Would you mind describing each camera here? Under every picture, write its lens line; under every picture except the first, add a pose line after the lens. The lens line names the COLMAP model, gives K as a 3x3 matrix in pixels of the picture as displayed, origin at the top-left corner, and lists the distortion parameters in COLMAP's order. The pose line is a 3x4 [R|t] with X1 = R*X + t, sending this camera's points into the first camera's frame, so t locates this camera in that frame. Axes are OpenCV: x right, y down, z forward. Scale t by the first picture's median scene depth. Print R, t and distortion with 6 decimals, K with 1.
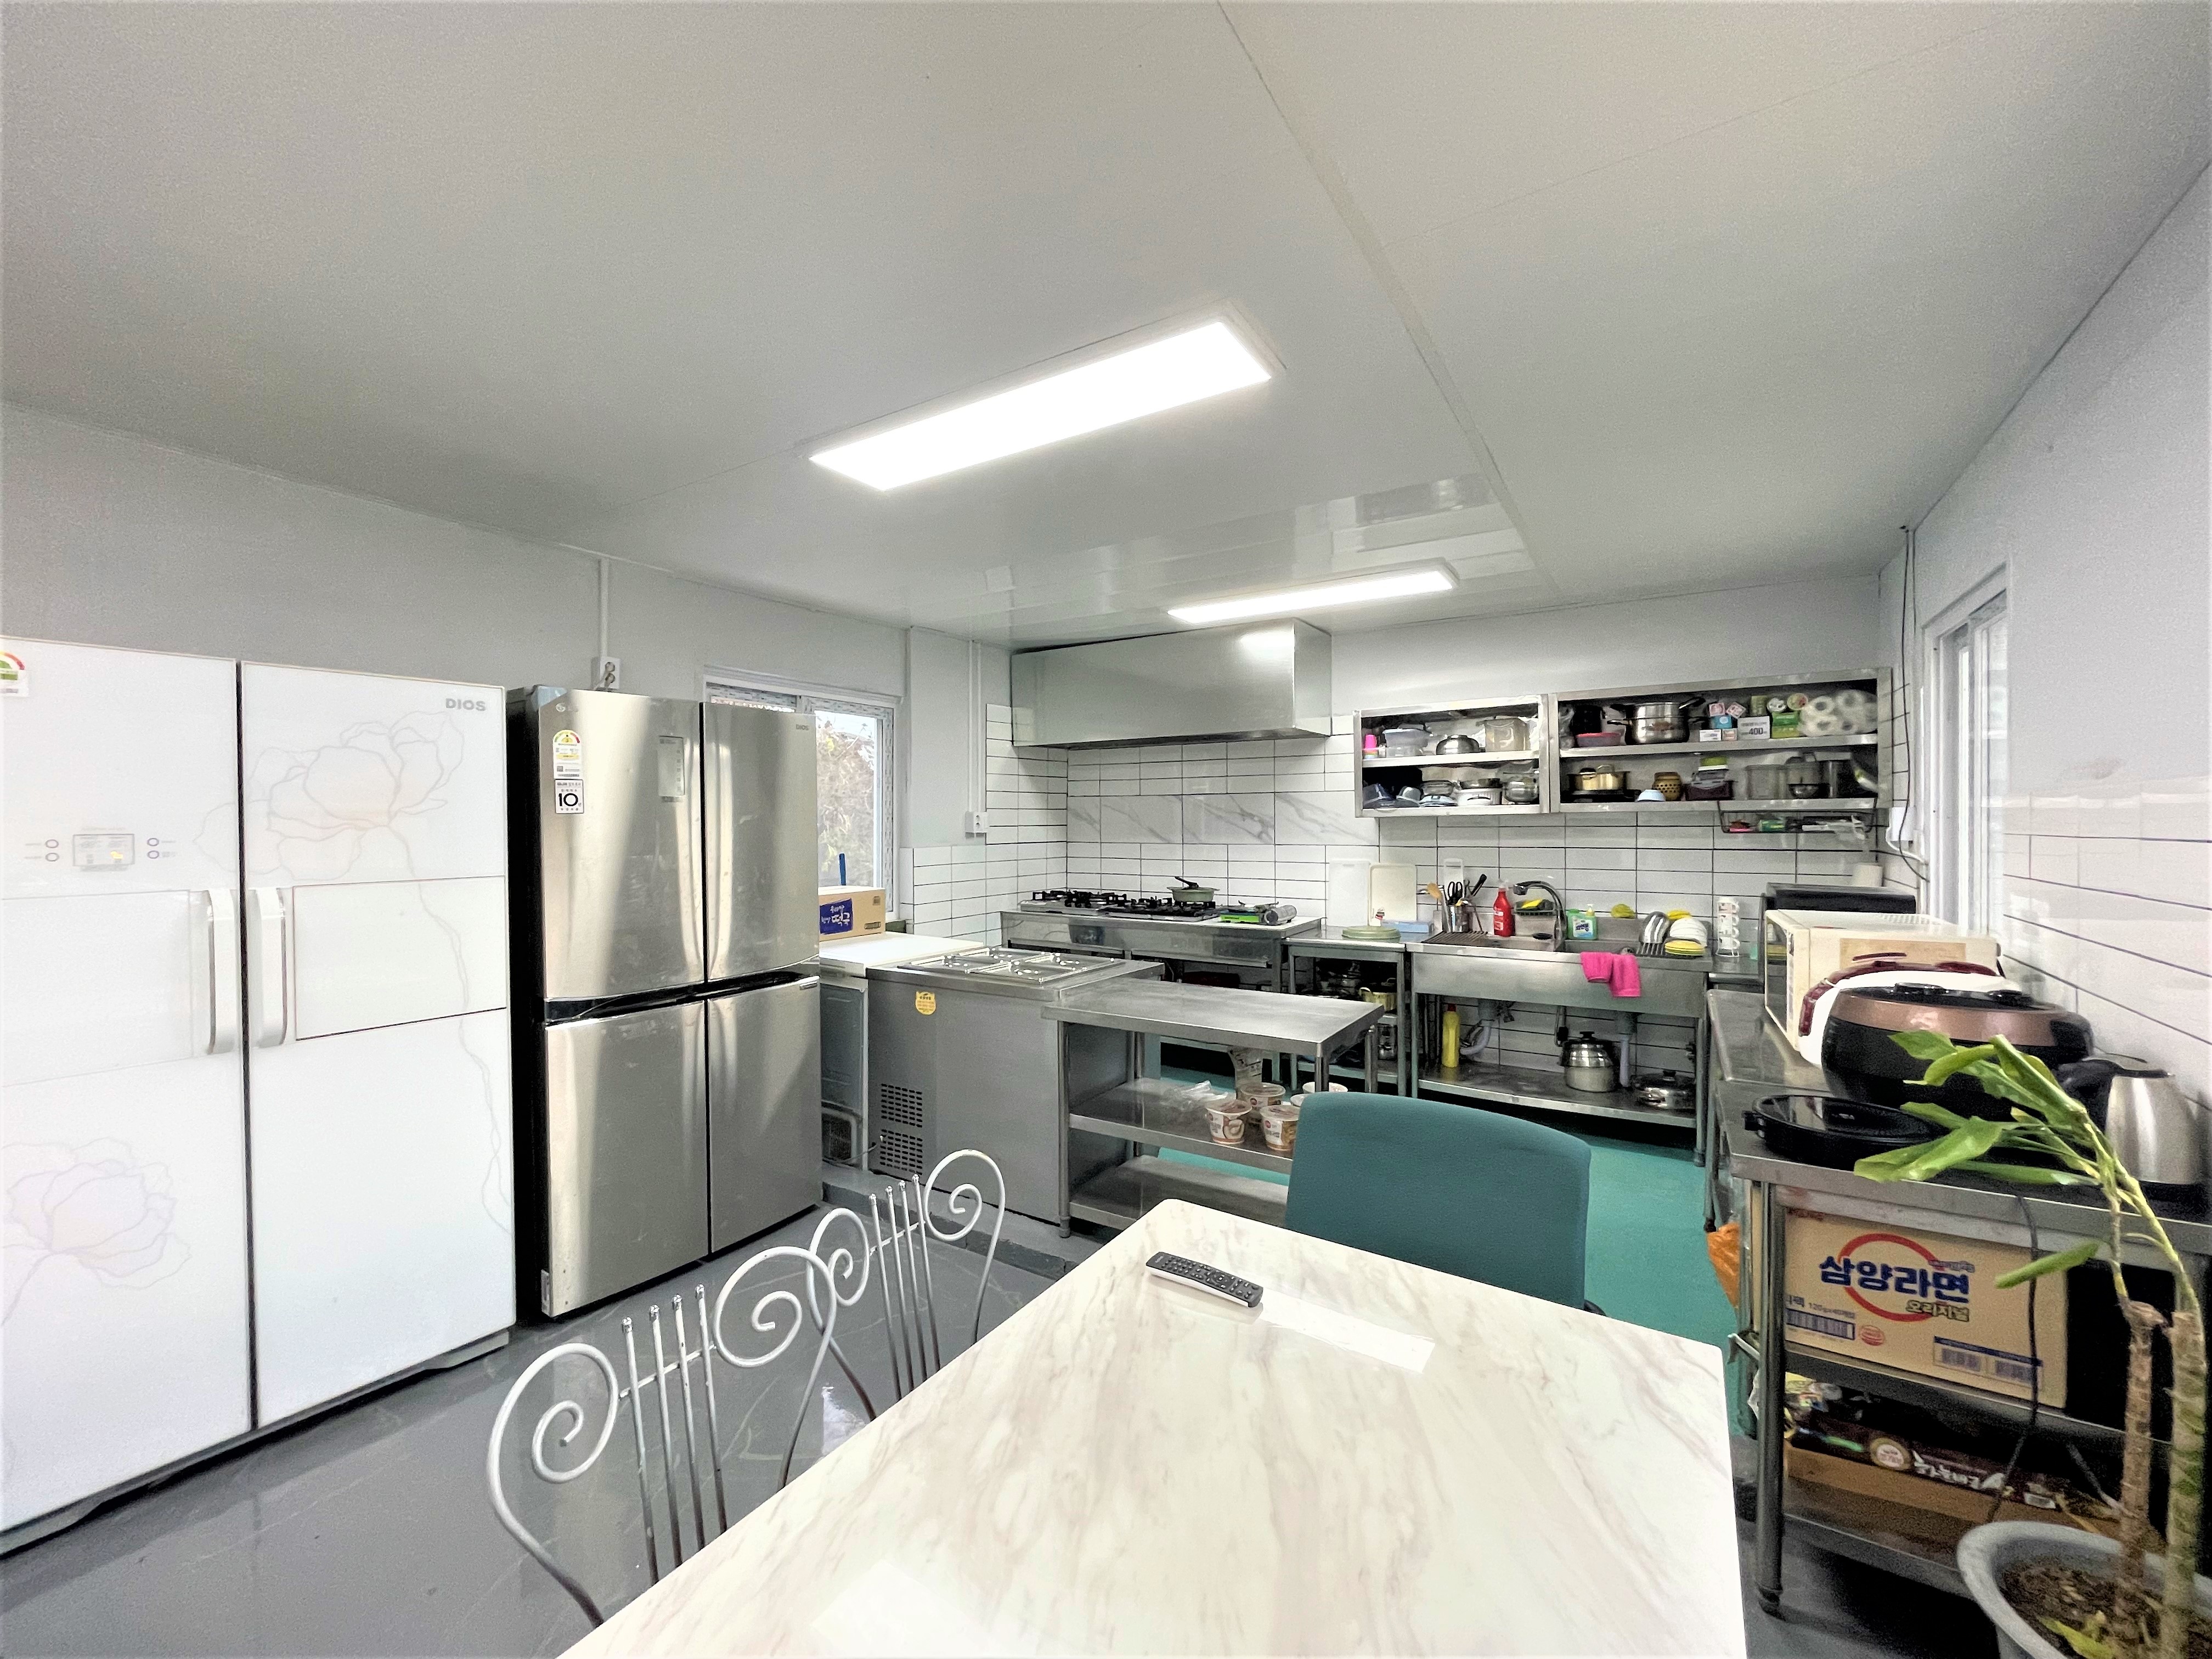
lens RADIAL K [[896.9, 0, 1106.1], [0, 896.9, 826.0], [0, 0, 1]] dist [-0.004093, 0.000586]
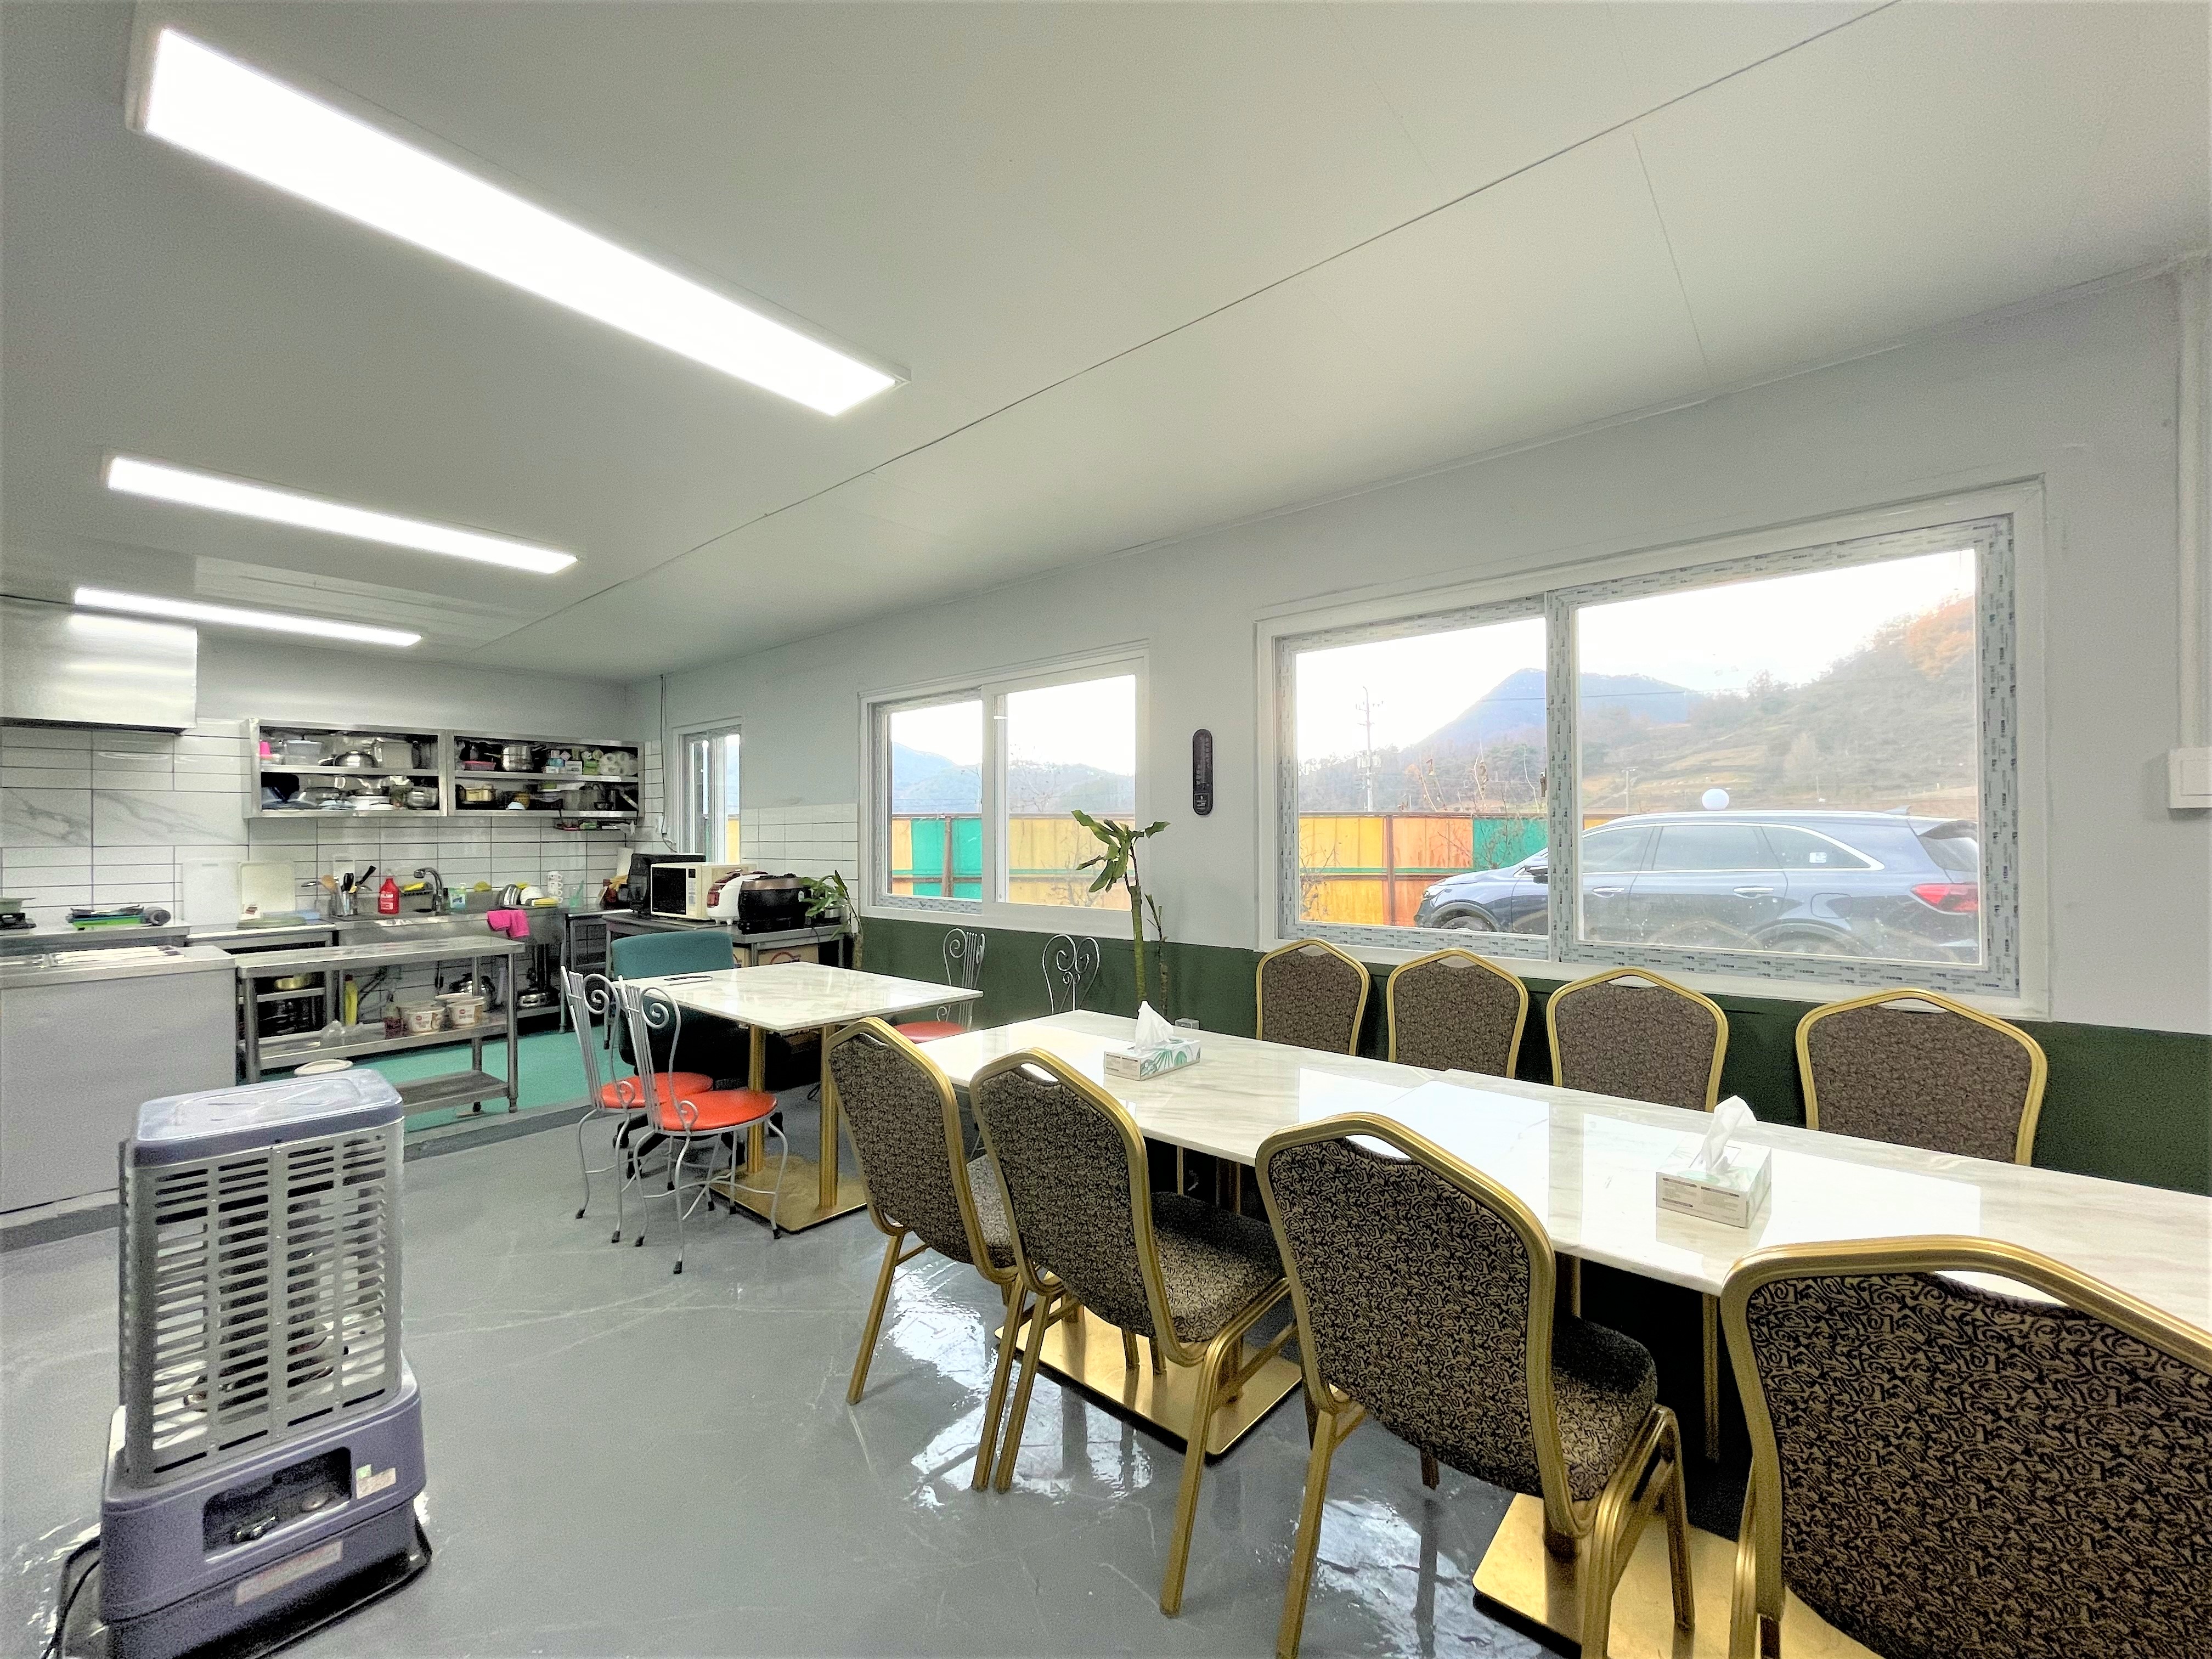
lens RADIAL K [[896.9, 0, 1101.9], [0, 896.9, 831.1], [0, 0, 1]] dist [-0.004093, 0.000586]
pose [[0.131025, 0.008648, 0.991341, -0.729282], [0.012628, 0.999866, -0.010391, 0.034825], [-0.991299, 0.013880, 0.130898, -0.172472]]
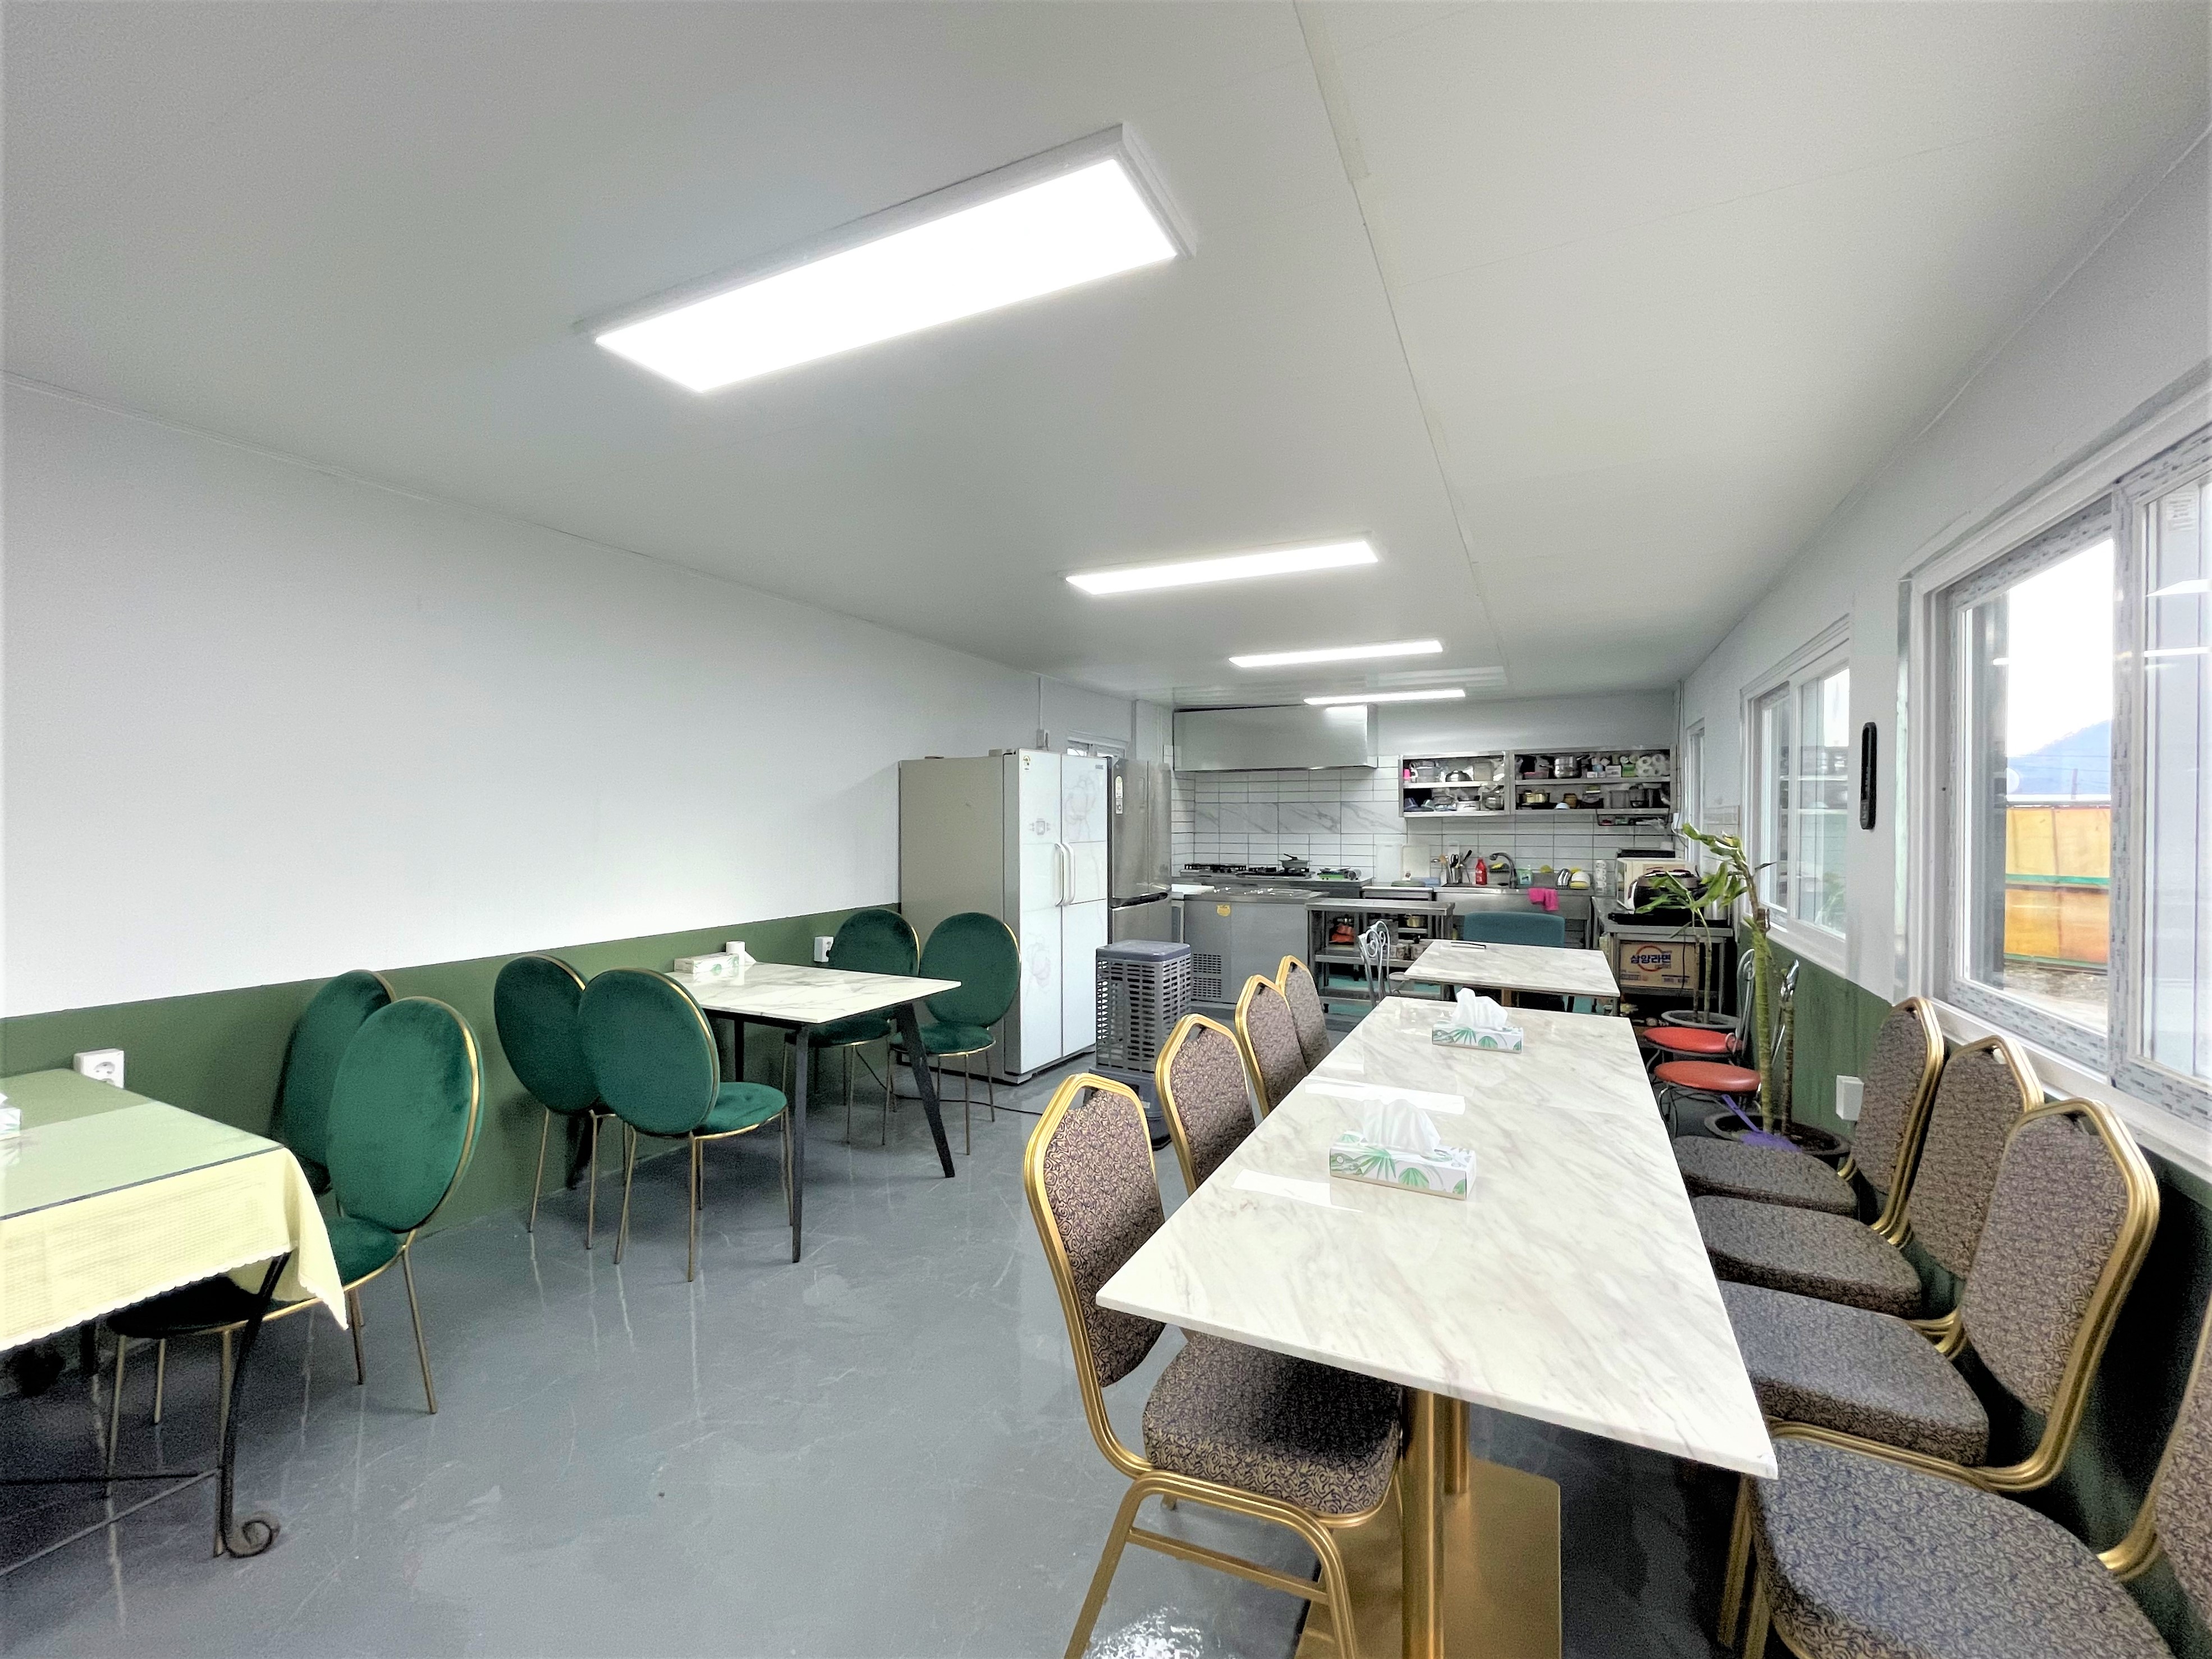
lens RADIAL K [[897.0, 0, 1107.2], [0, 897.0, 826.7], [0, 0, 1]] dist [-0.004093, 0.000586]
pose [[0.994078, 0.002405, 0.108646, -0.522707], [-0.002447, 0.999997, 0.000254, 0.010635], [-0.108645, -0.000518, 0.994081, -0.734261]]
